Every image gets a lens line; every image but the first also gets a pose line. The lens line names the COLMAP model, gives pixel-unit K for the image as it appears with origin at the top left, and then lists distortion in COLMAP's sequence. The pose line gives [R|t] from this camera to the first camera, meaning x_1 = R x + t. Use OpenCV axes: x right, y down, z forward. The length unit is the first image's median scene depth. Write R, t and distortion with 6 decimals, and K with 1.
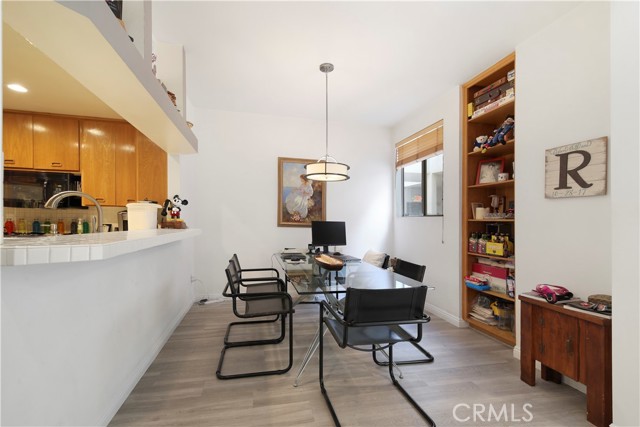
lens RADIAL K [[275.5, 0, 311.1], [0, 275.5, 228.1], [0, 0, 1]] dist [0.016796, -0.006720]
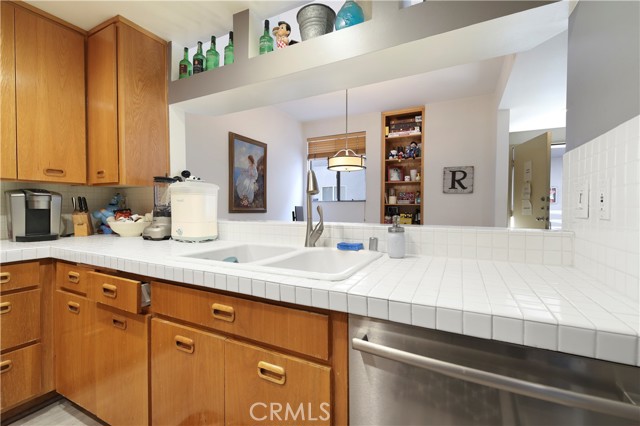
lens RADIAL K [[275.5, 0, 322.8], [0, 275.5, 214.0], [0, 0, 1]] dist [0.016796, -0.006720]
pose [[0.638894, -0.033235, 0.768576, -0.738169], [0.023977, 0.999441, 0.023286, -0.018700], [-0.768921, 0.003551, 0.639334, 0.283552]]
